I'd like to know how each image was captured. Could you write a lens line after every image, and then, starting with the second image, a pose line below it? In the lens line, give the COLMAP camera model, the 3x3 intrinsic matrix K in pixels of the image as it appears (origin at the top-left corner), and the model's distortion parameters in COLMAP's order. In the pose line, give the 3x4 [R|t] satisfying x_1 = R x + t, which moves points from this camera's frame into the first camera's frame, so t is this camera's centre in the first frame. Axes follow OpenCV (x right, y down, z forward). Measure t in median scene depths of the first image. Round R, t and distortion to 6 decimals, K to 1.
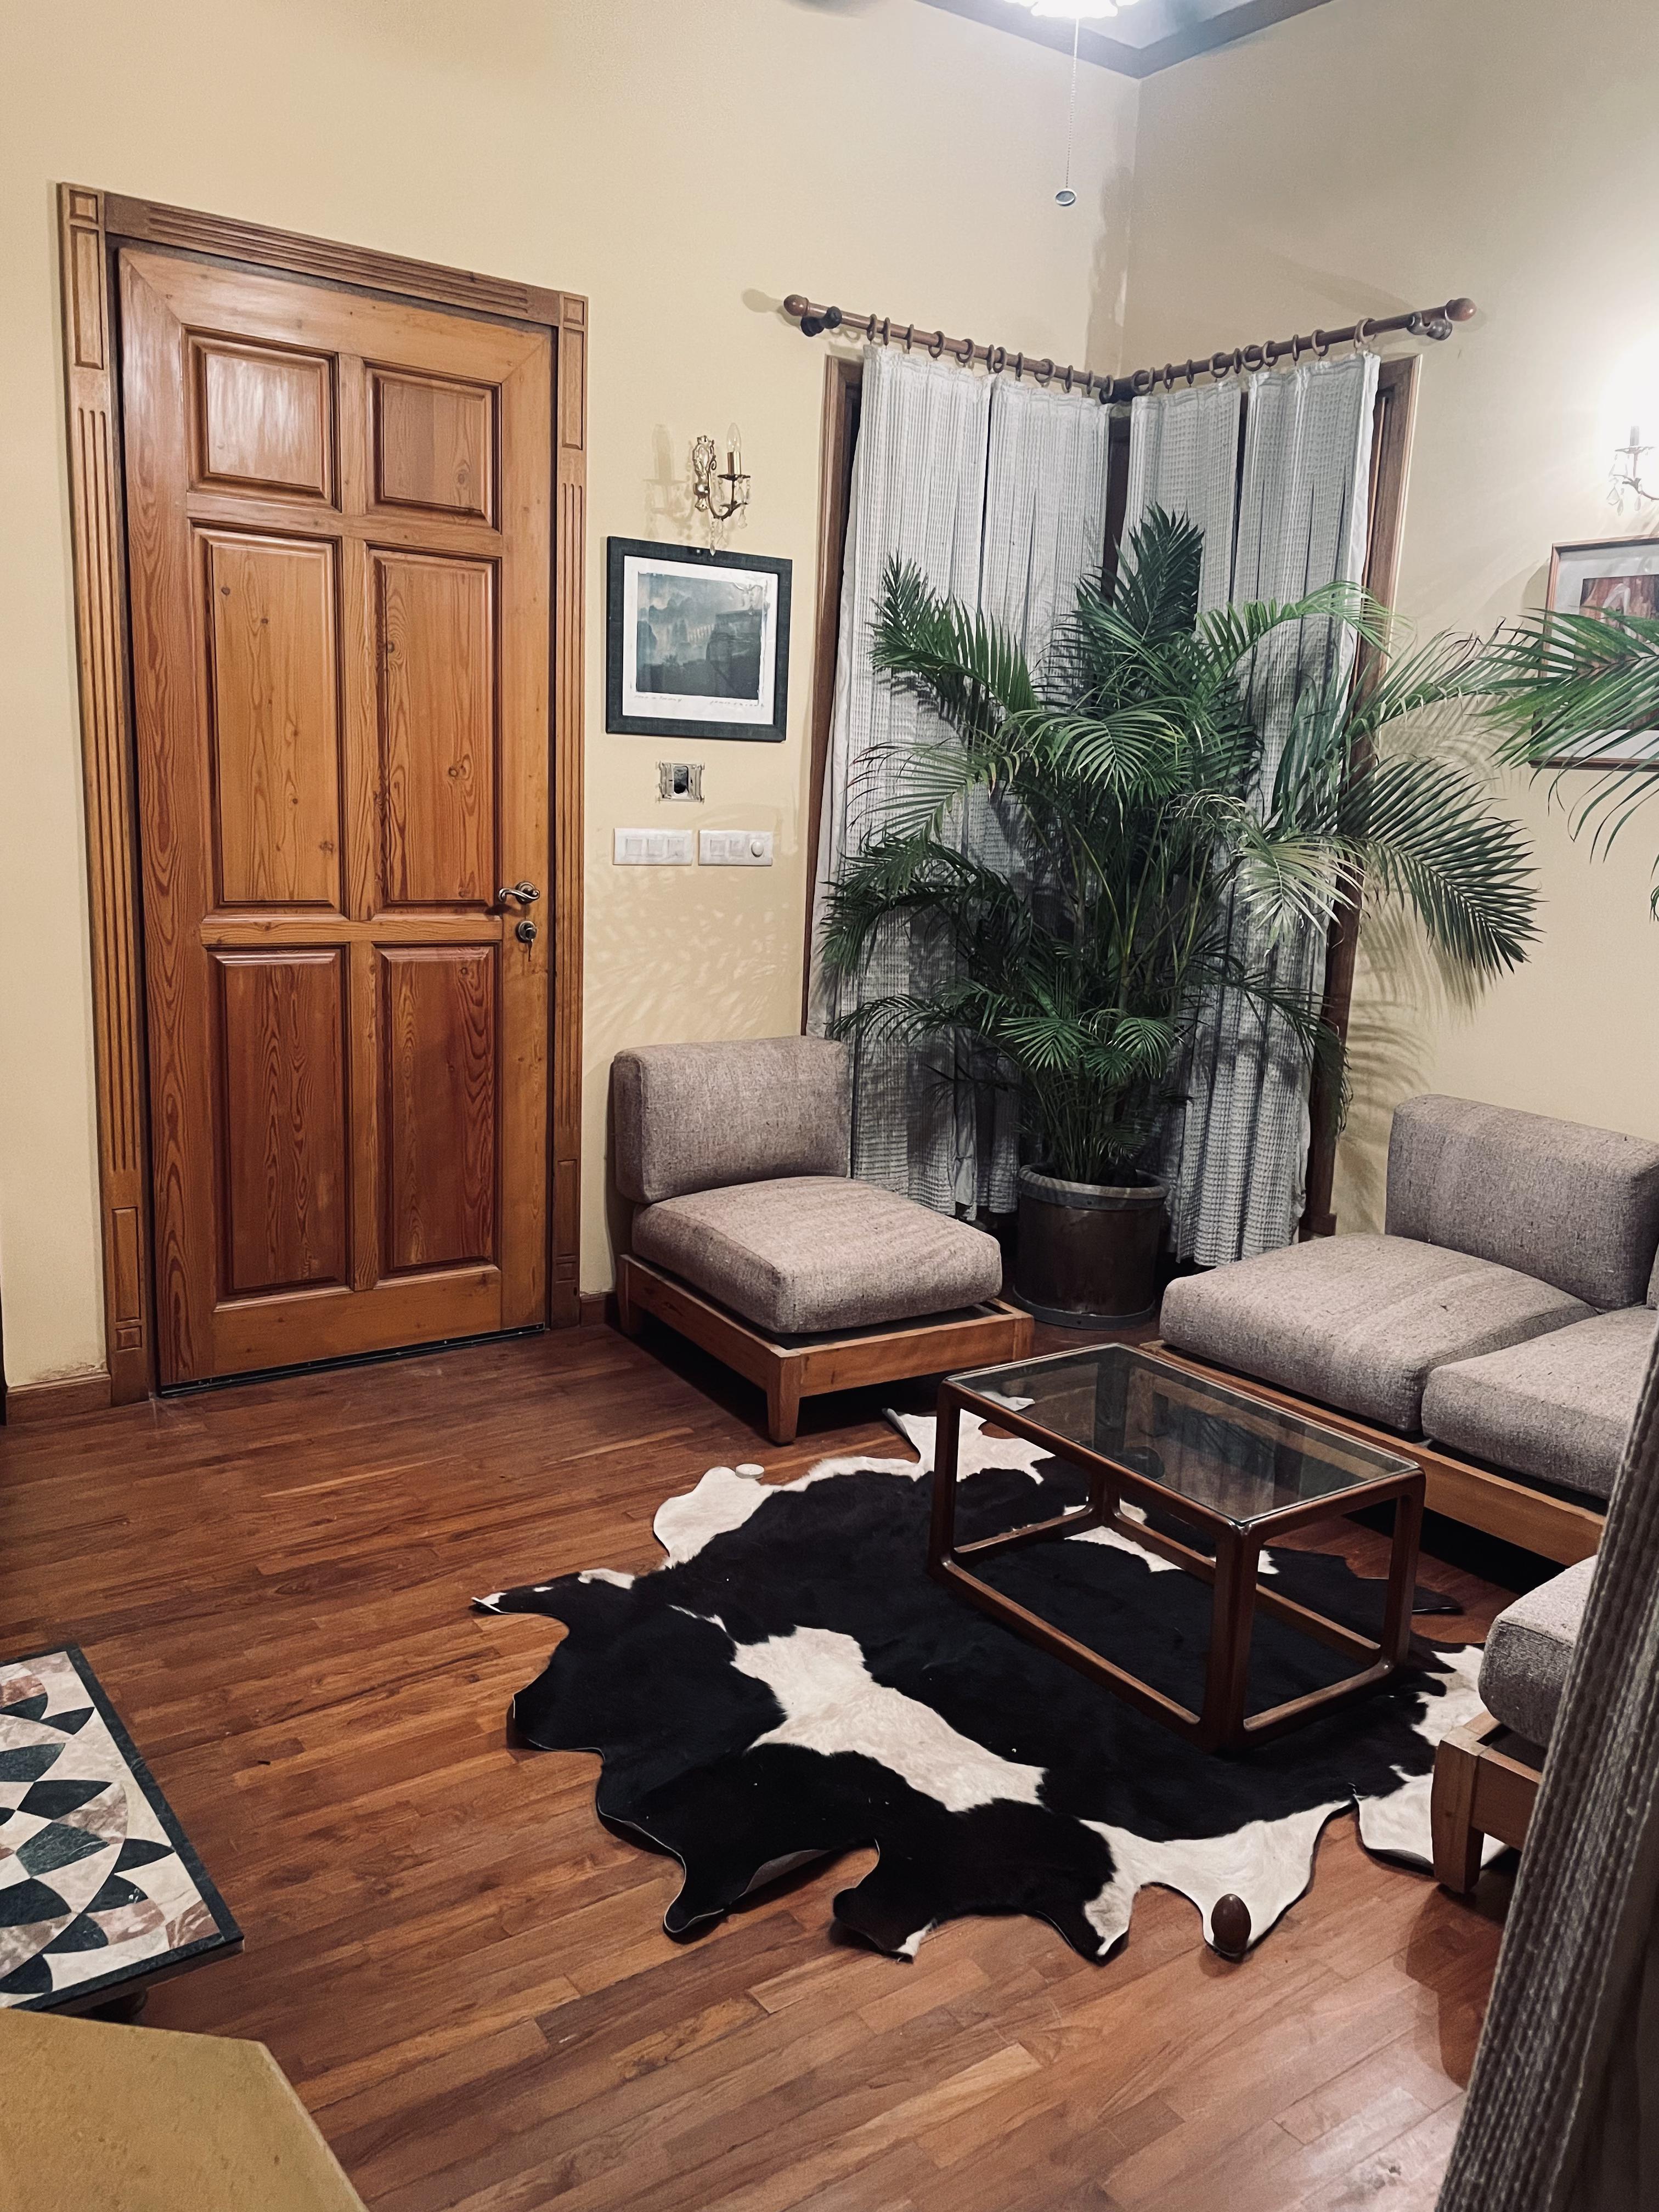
lens RADIAL K [[1682.9, 0, 830.0], [0, 1682.9, 1104.2], [0, 0, 1]] dist [0.081106, -0.106157]
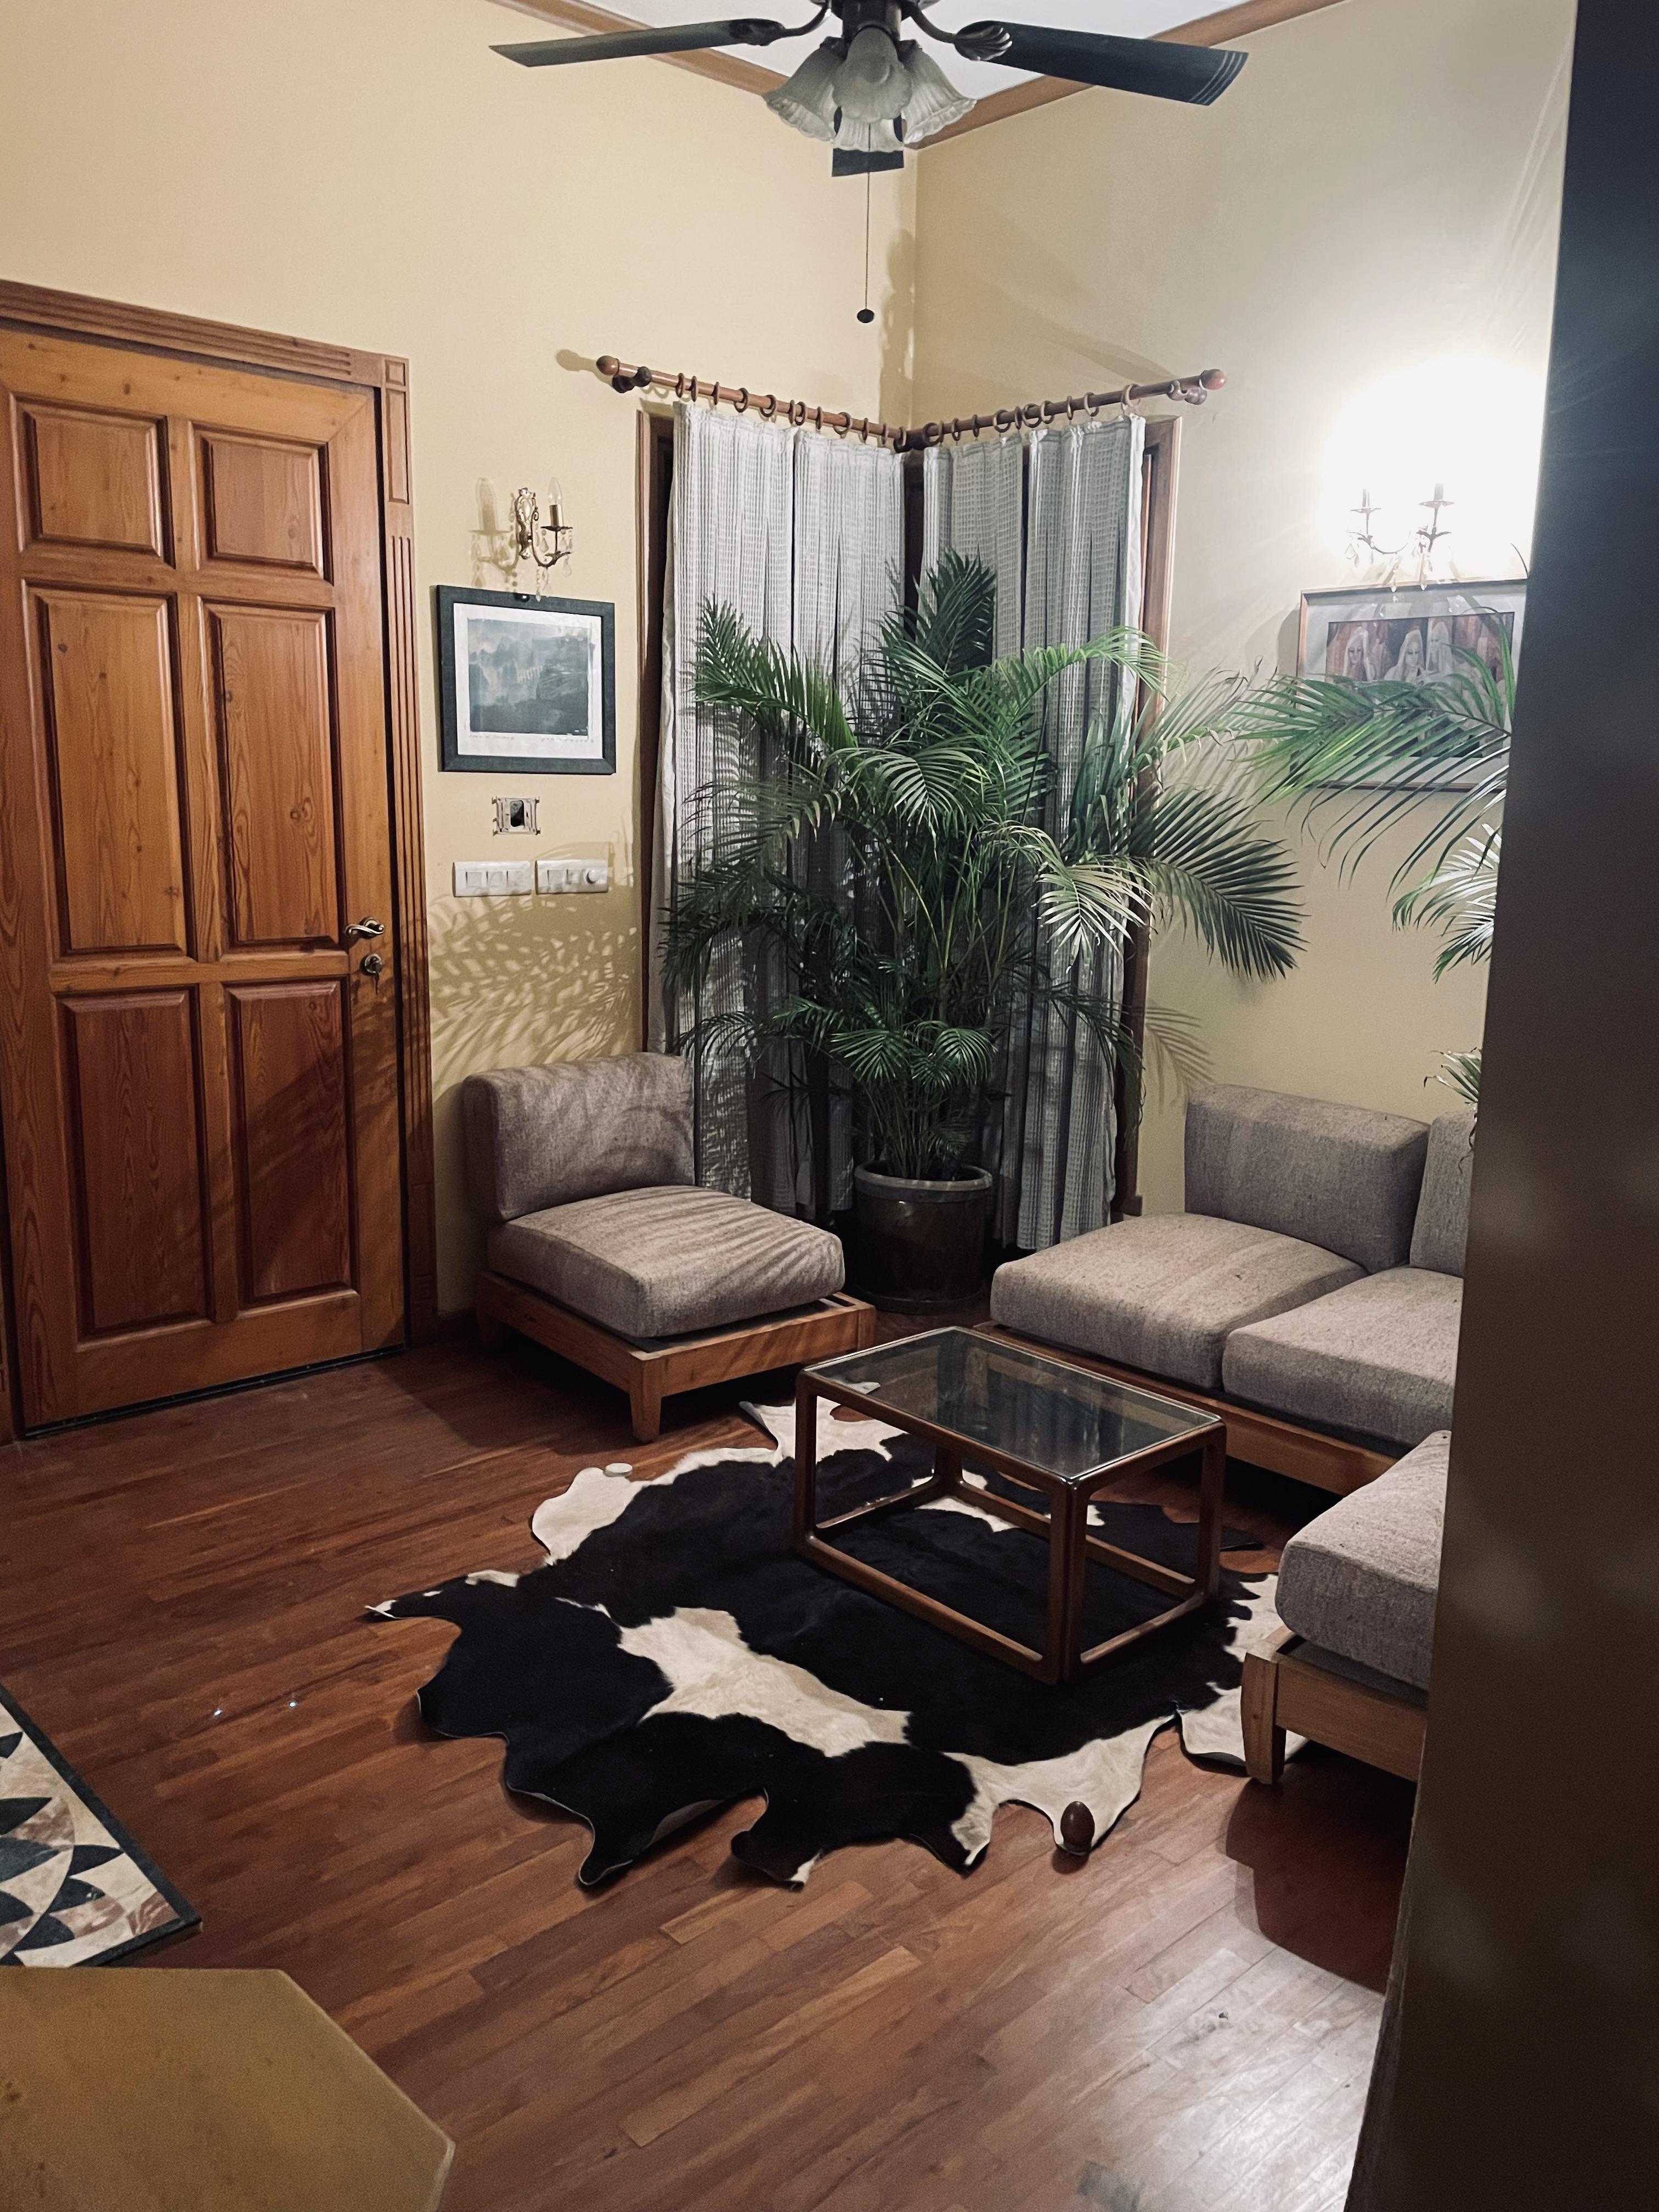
lens RADIAL K [[1682.9, 0, 855.4], [0, 1682.9, 1090.4], [0, 0, 1]] dist [0.081106, -0.106157]
pose [[0.991518, -0.044376, 0.122162, -0.018808], [0.044824, 0.998994, -0.000922, -0.012812], [-0.121999, 0.006390, 0.992510, -0.073696]]
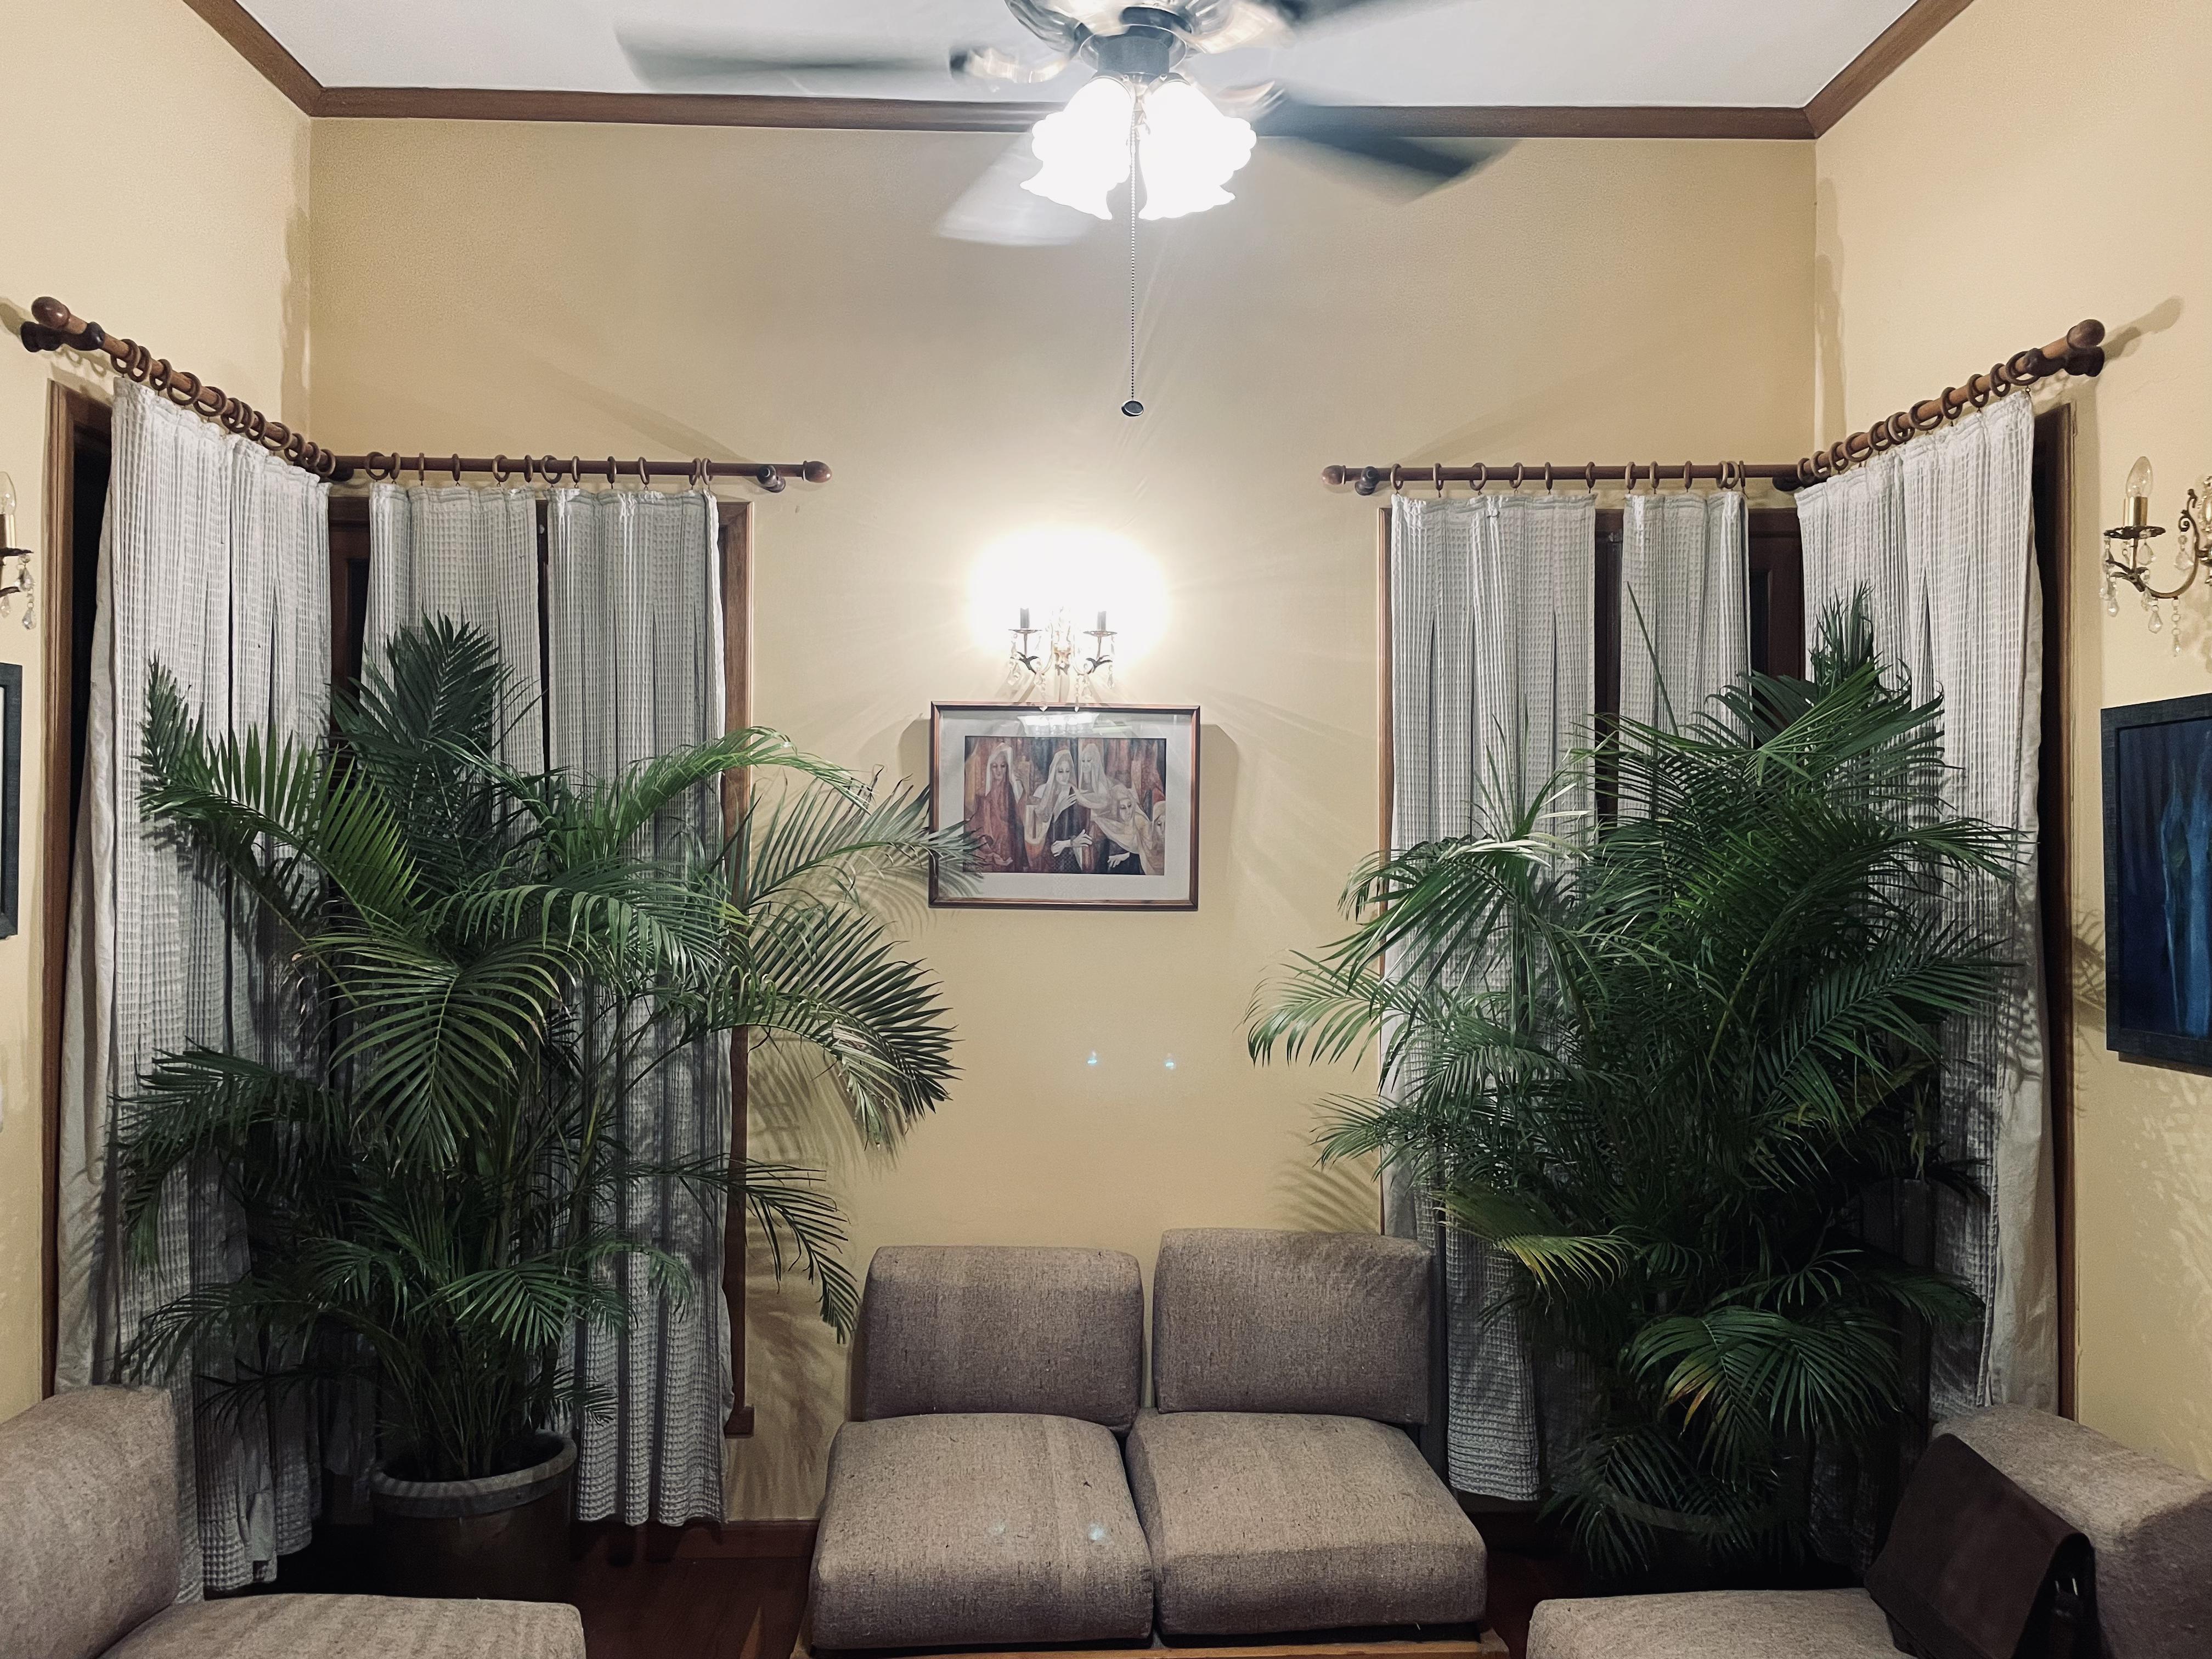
lens RADIAL K [[1682.9, 0, 1113.3], [0, 1682.9, 808.9], [0, 0, 1]] dist [0.081106, -0.106157]
pose [[0.554760, -0.030278, 0.831460, -0.397895], [0.175412, 0.981132, -0.081309, -0.165696], [-0.813309, 0.190955, 0.549603, 0.364245]]
